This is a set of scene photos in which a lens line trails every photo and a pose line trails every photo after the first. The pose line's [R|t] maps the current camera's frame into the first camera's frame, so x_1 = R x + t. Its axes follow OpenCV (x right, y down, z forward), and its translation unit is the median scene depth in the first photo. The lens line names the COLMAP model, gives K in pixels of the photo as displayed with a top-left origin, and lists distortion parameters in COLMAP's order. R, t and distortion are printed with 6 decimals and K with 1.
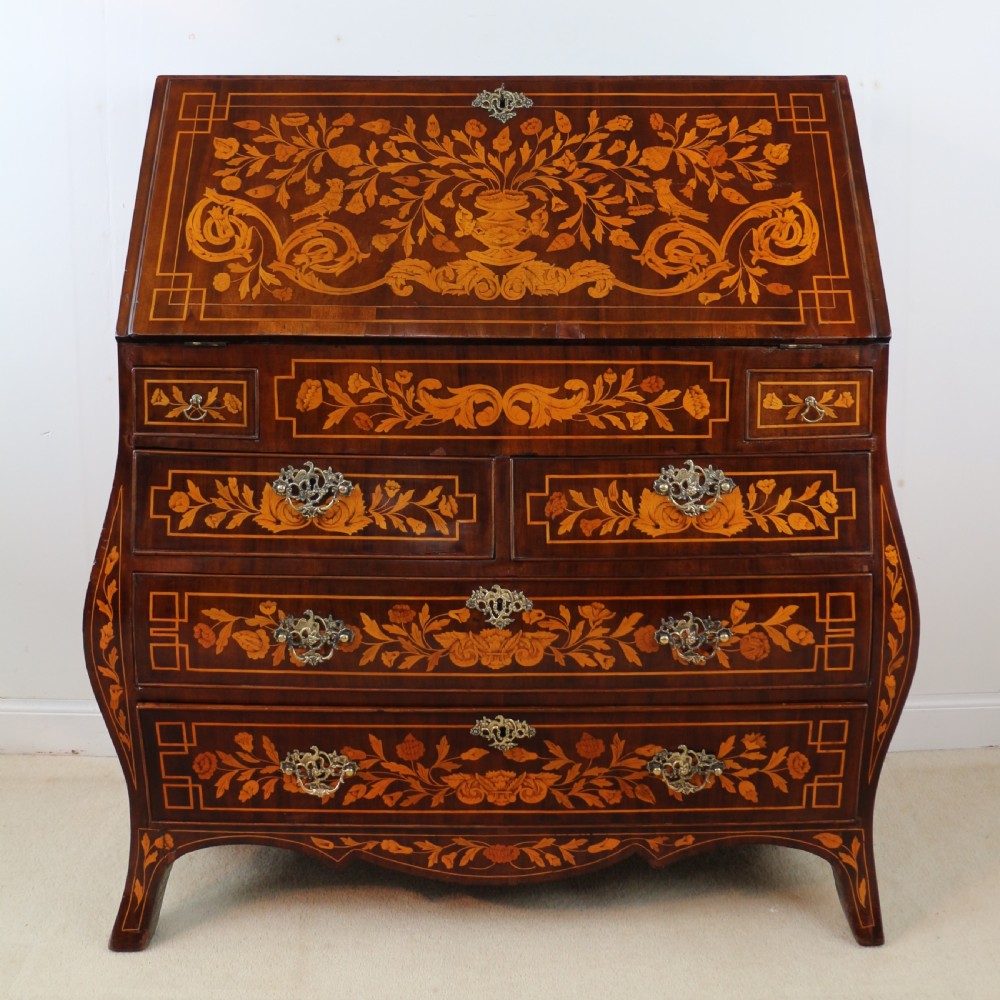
lens RADIAL K [[1390.3, 0, 528.9], [0, 1390.3, 241.6], [0, 0, 1]] dist [-0.151612, 0.000000]
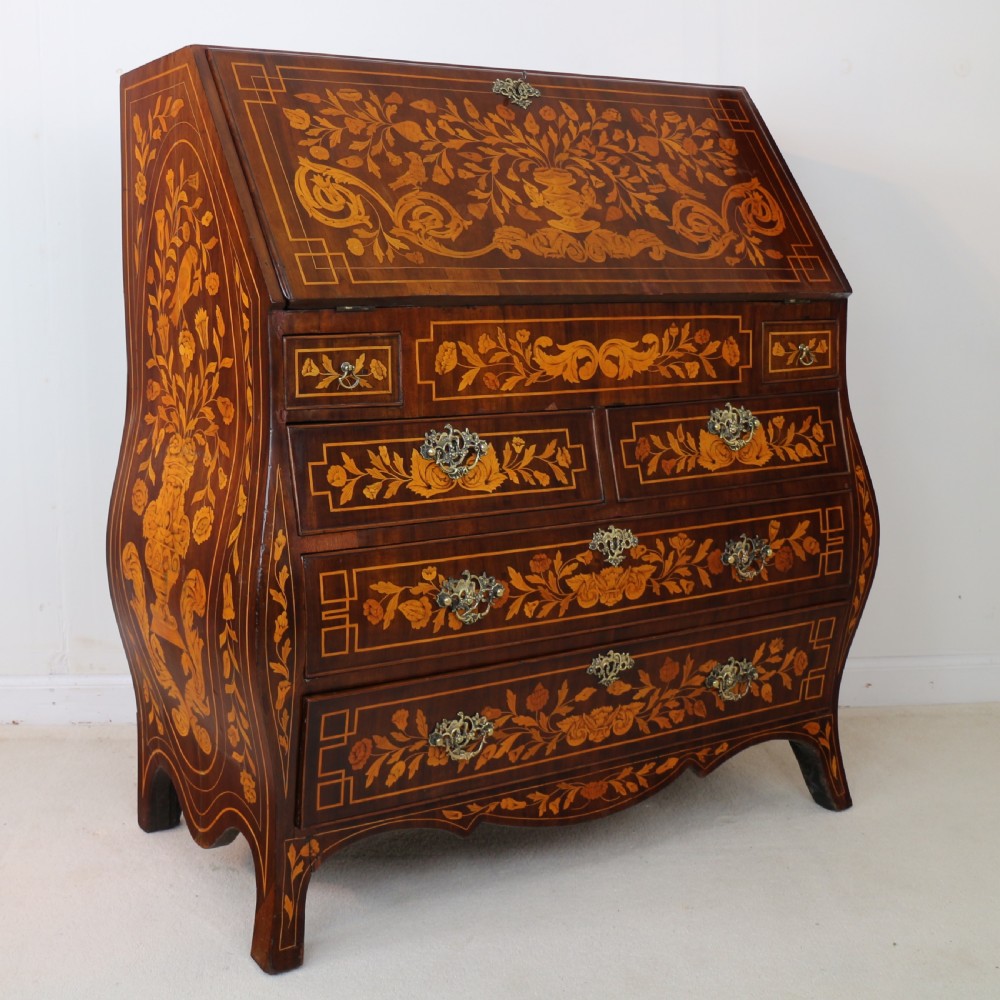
lens RADIAL K [[1384.0, 0, 360.3], [0, 1384.0, 467.6], [0, 0, 1]] dist [-0.147841, 0.000000]
pose [[0.883715, -0.077775, 0.461518, -0.682410], [0.054830, 0.996510, 0.062944, 0.123894], [-0.464803, -0.030319, 0.884895, 0.137454]]
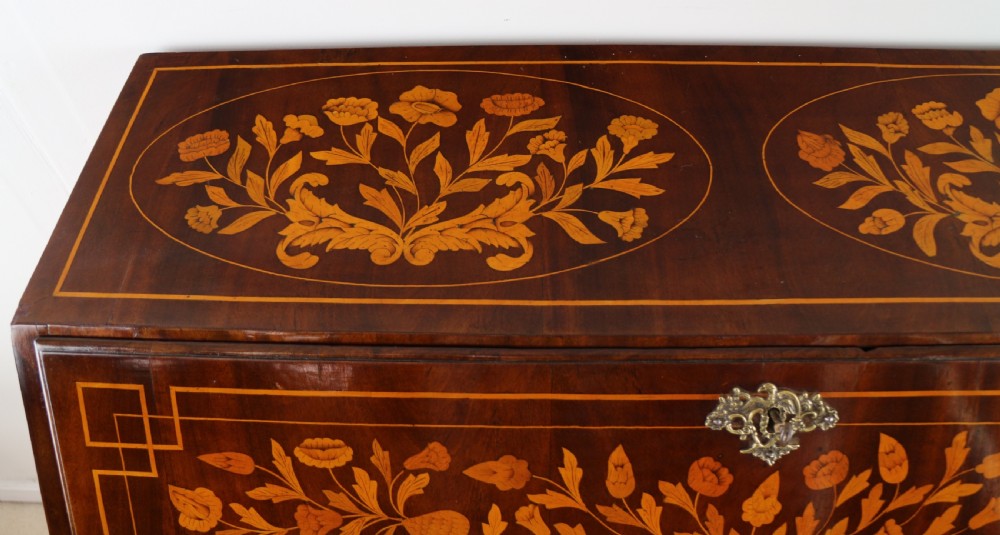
lens RADIAL K [[809.0, 0, 501.1], [0, 809.0, 210.8], [0, 0, 1]] dist [-0.160855, 0.107147]
pose [[0.999116, 0.012049, -0.040279, -0.107082], [0.020050, 0.705538, 0.708388, -0.362037], [0.036953, -0.708569, 0.704673, 0.940152]]
